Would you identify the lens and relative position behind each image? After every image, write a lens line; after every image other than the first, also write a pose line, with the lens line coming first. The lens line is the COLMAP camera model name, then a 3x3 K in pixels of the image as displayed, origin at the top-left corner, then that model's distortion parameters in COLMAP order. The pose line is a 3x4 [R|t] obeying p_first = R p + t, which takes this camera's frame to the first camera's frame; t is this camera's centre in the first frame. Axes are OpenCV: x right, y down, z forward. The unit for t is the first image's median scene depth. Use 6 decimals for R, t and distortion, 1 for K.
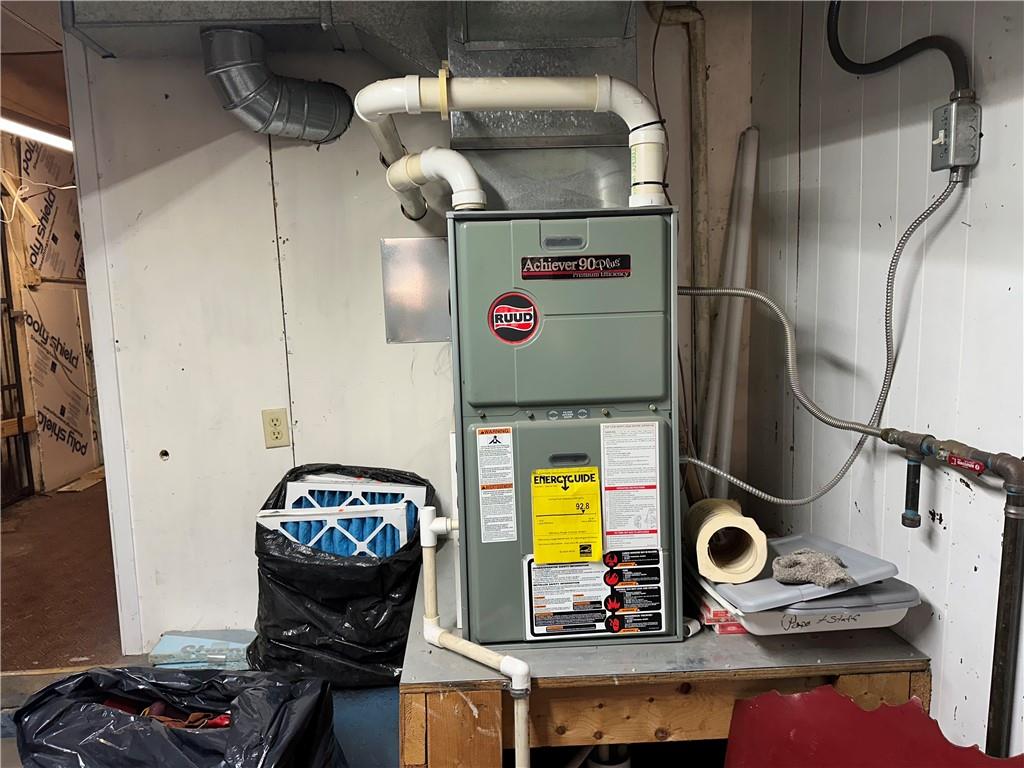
lens RADIAL K [[721.7, 0, 507.8], [0, 721.7, 382.8], [0, 0, 1]] dist [0.083017, -0.113831]
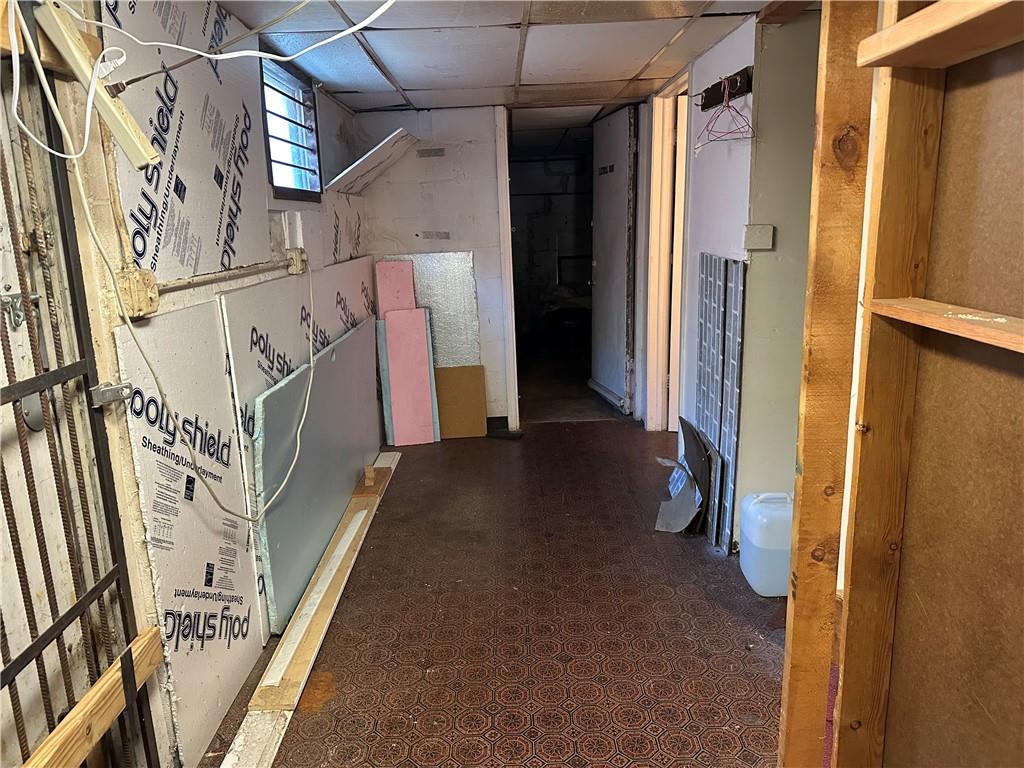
lens RADIAL K [[721.7, 0, 507.8], [0, 721.7, 382.8], [0, 0, 1]] dist [0.083017, -0.113831]
pose [[0.997269, 0.031749, -0.066679, -1.188113], [-0.023640, 0.992606, 0.119057, -0.420356], [0.069966, -0.117156, 0.990646, 1.728543]]
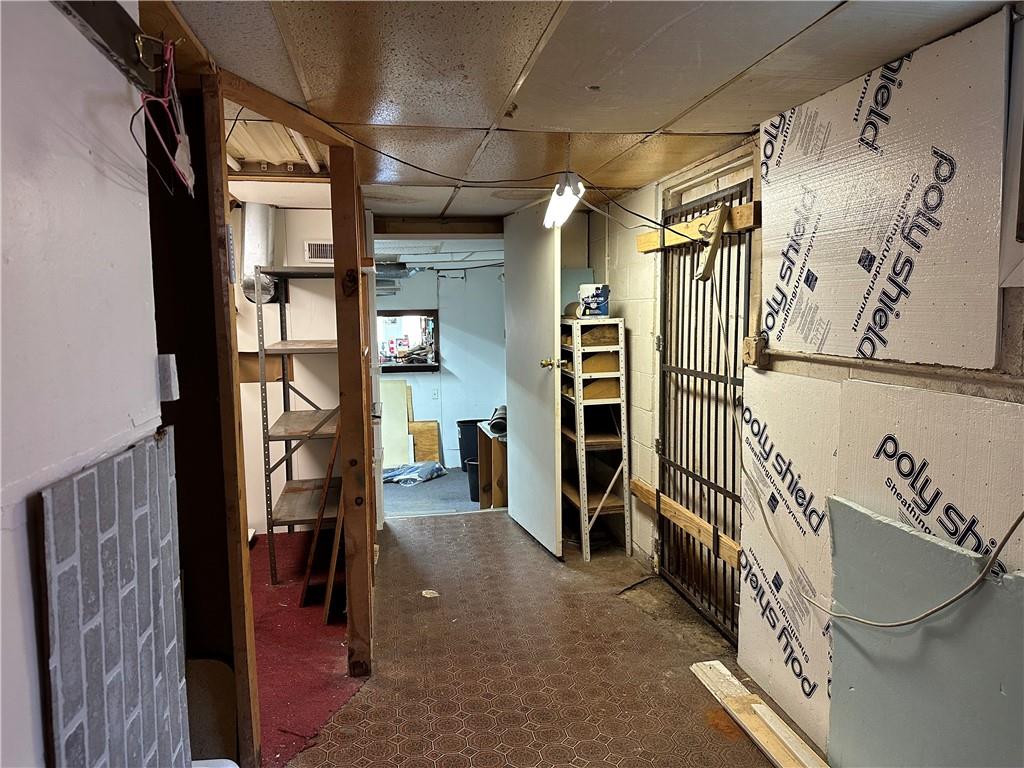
lens RADIAL K [[721.7, 0, 507.8], [0, 721.7, 382.8], [0, 0, 1]] dist [0.083017, -0.113831]
pose [[-0.993957, 0.065887, -0.087792, -1.074435], [0.045797, 0.975798, 0.213826, -0.744516], [0.099756, 0.208513, -0.972919, 4.532542]]
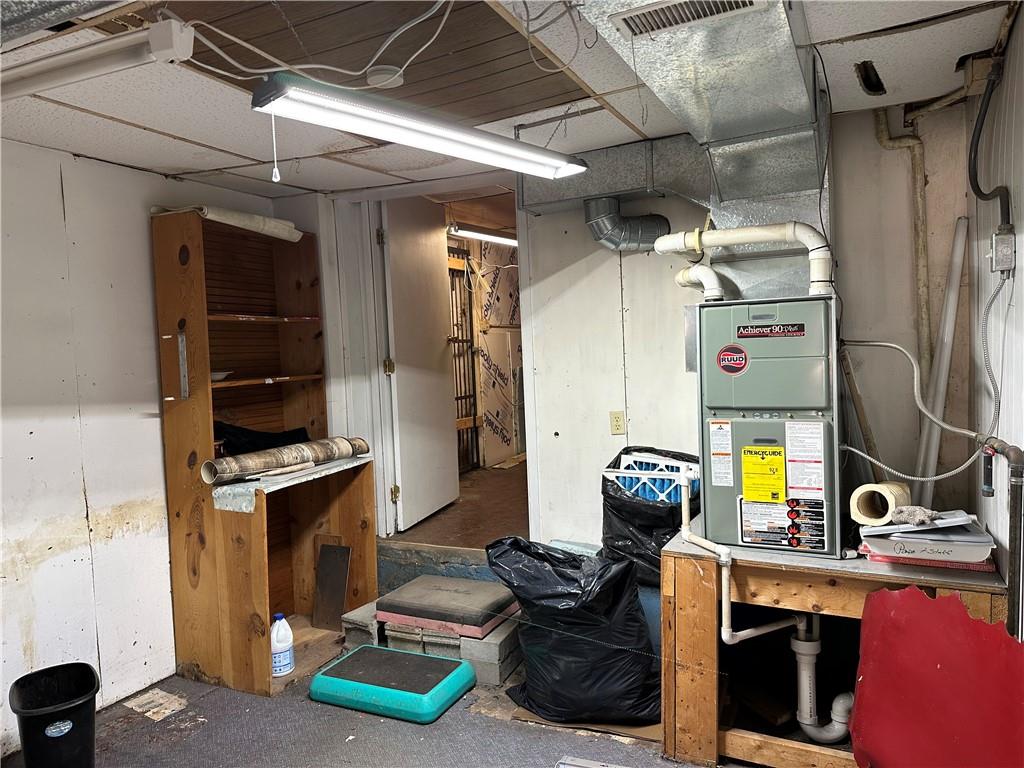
lens RADIAL K [[721.7, 0, 507.8], [0, 721.7, 382.8], [0, 0, 1]] dist [0.083017, -0.113831]
pose [[0.869237, 0.024039, -0.493811, 0.394318], [-0.042233, 0.998777, -0.025721, 0.035515], [0.492589, 0.043213, 0.869189, -0.798149]]
